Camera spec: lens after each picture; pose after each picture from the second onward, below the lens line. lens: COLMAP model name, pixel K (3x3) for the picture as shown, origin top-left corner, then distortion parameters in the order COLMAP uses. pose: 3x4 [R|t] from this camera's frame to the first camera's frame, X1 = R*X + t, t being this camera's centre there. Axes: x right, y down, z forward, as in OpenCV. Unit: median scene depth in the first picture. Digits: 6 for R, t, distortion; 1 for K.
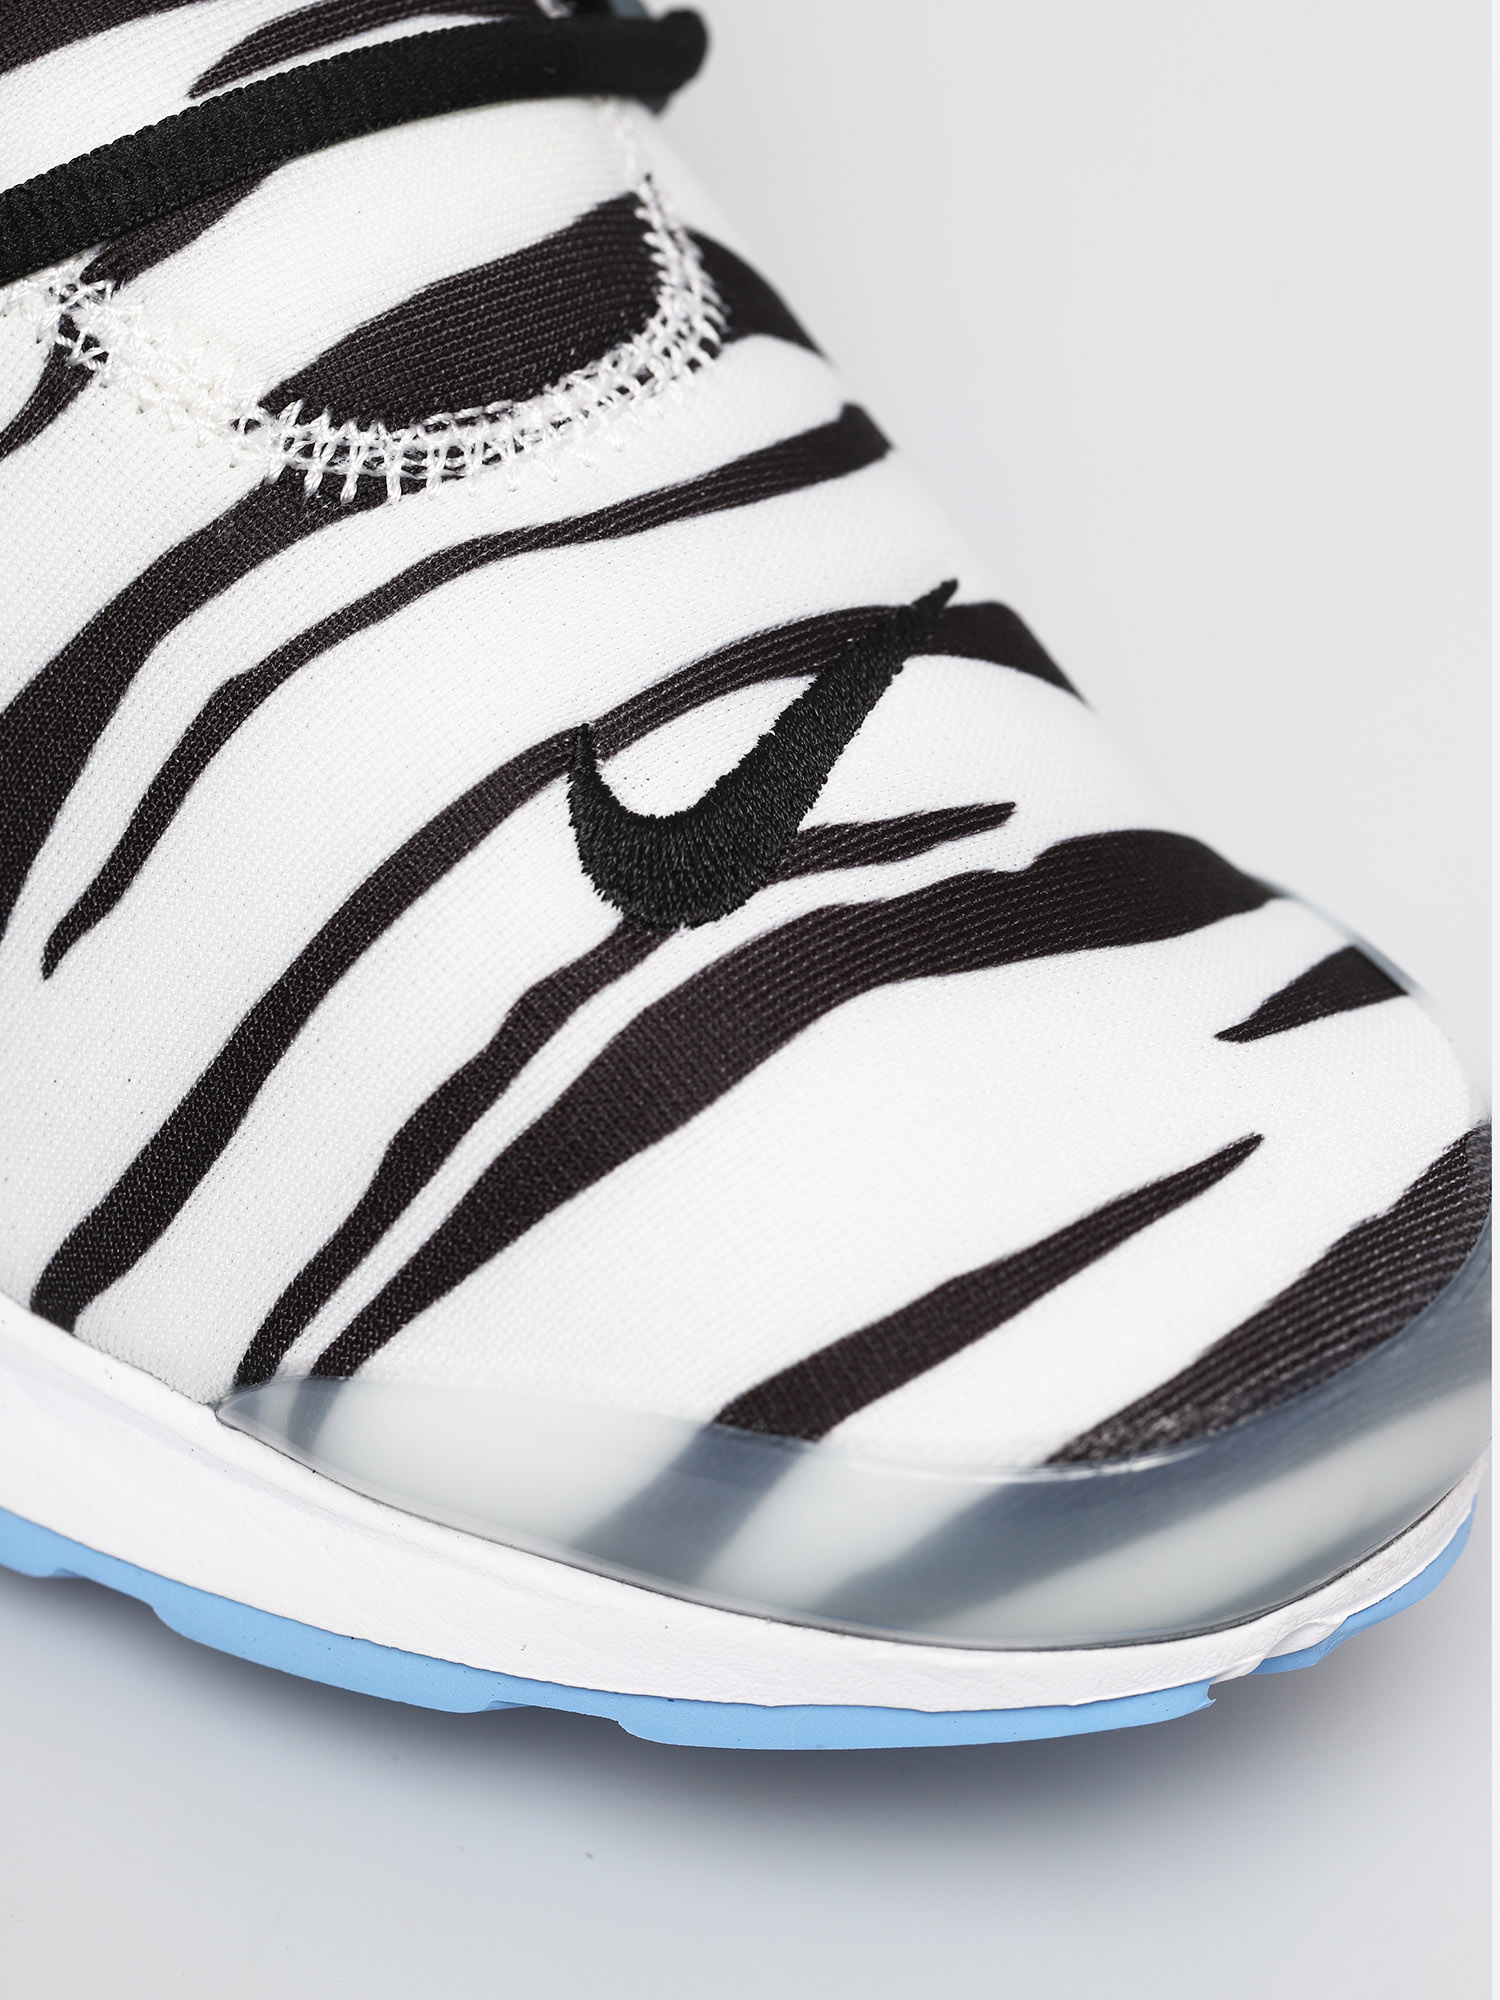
lens RADIAL K [[7888.0, 0, 748.3], [0, 7888.0, 1002.4], [0, 0, 1]] dist [-0.247391, 0.000000]
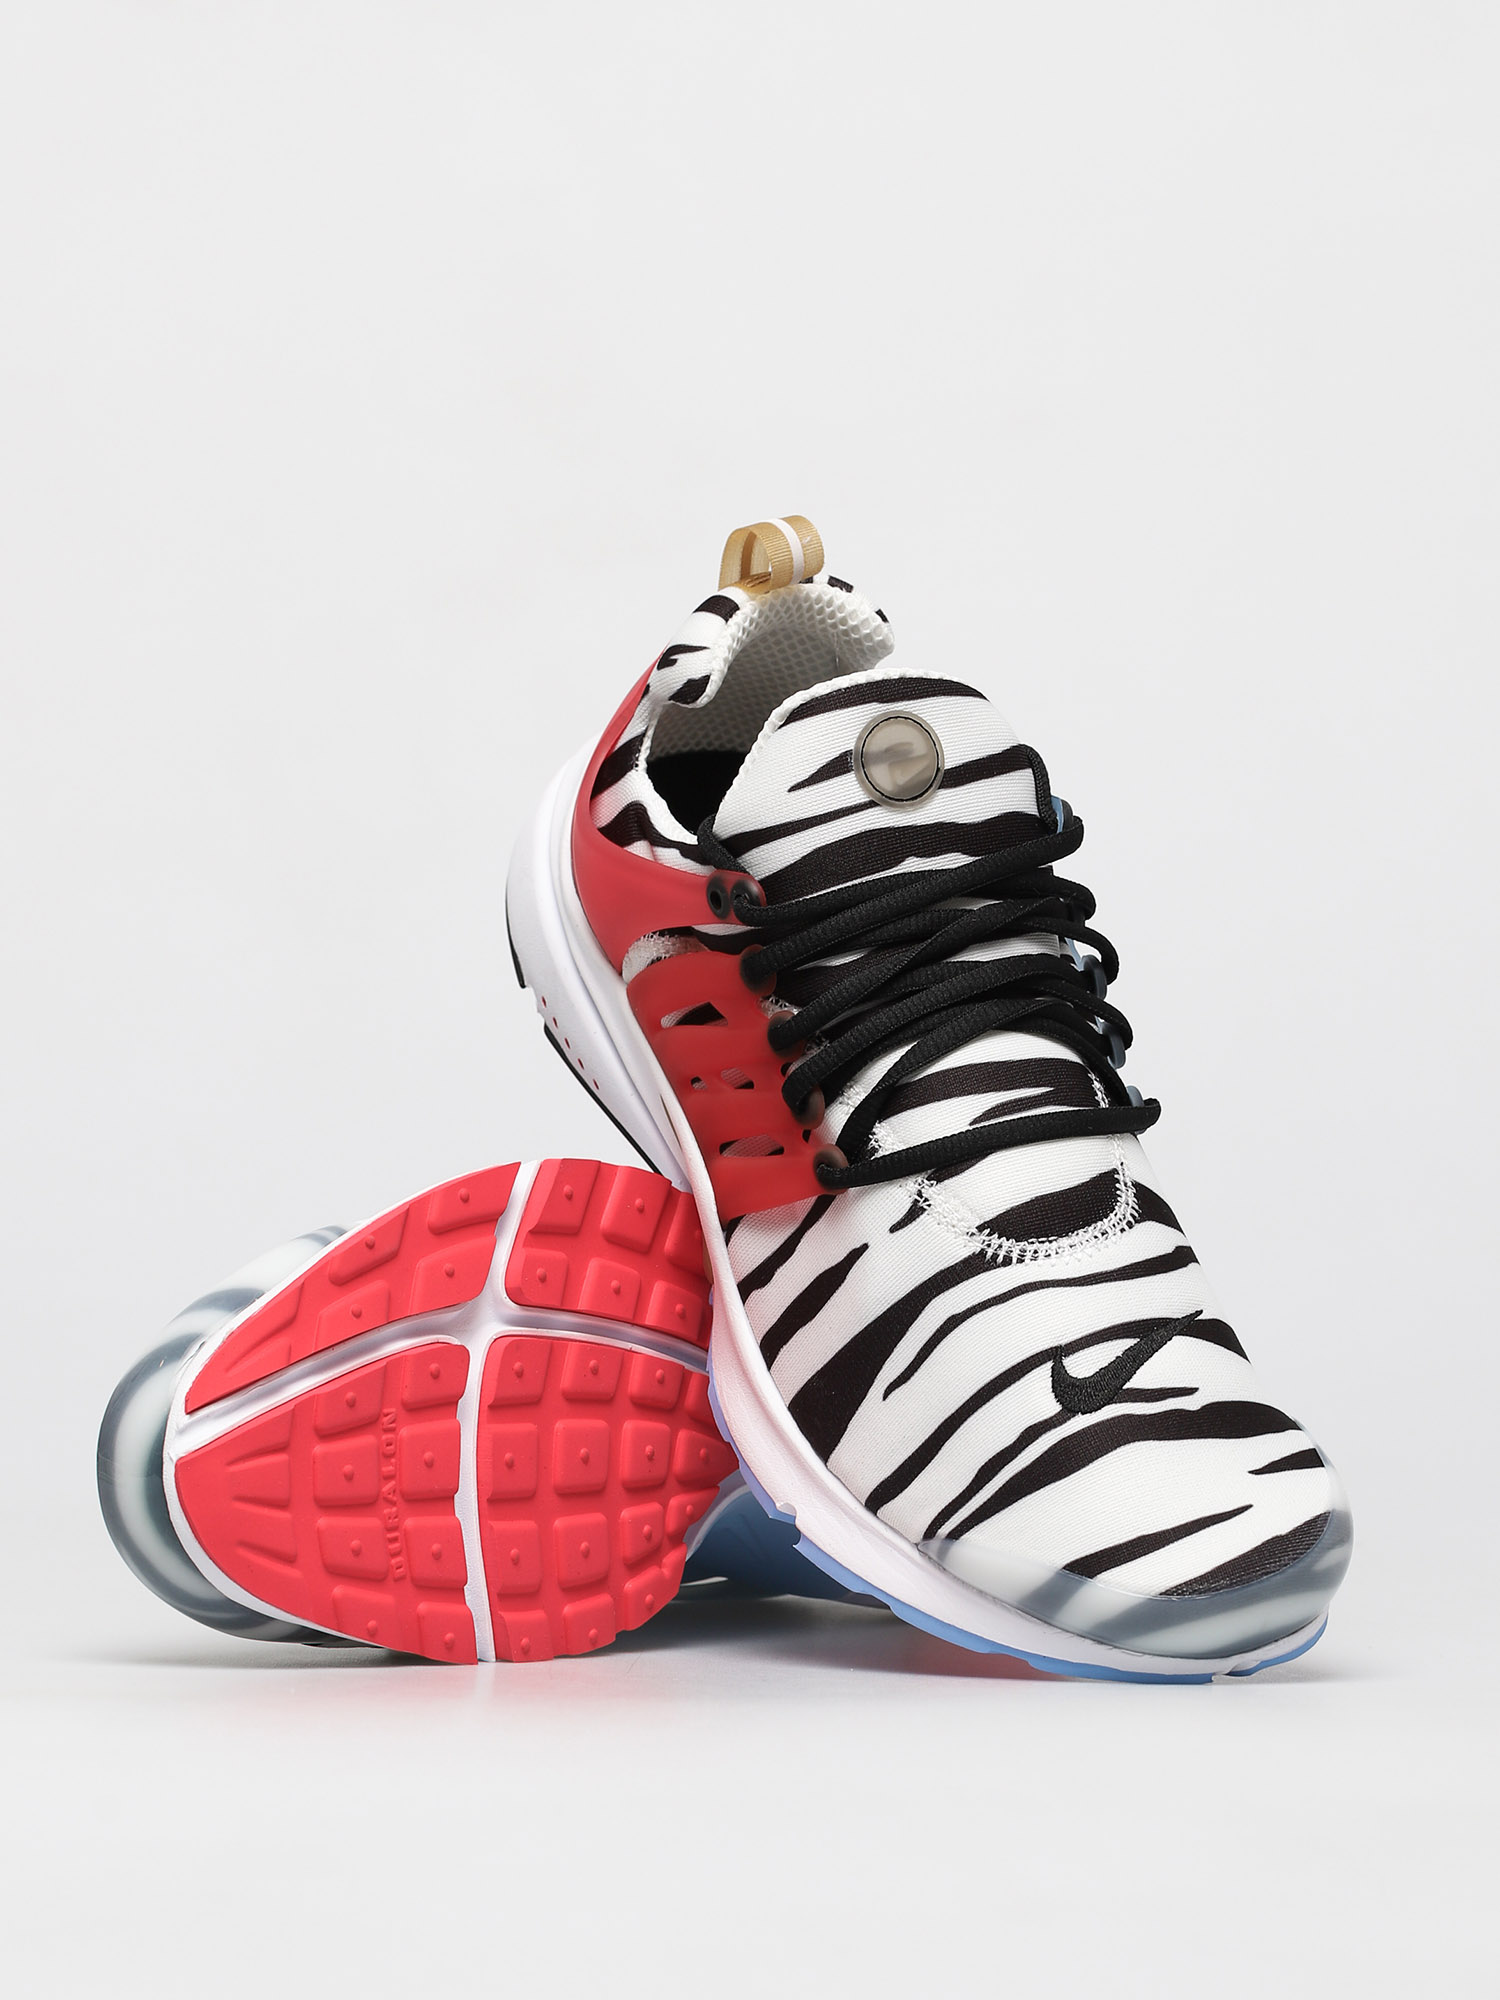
lens RADIAL K [[7888.0, 0, 751.5], [0, 7888.0, 999.9], [0, 0, 1]] dist [-0.247391, 0.000000]
pose [[0.976128, 0.132174, -0.172351, 0.377919], [-0.137802, 0.990236, -0.021054, -0.087578], [0.167885, 0.044301, 0.984811, -2.097176]]
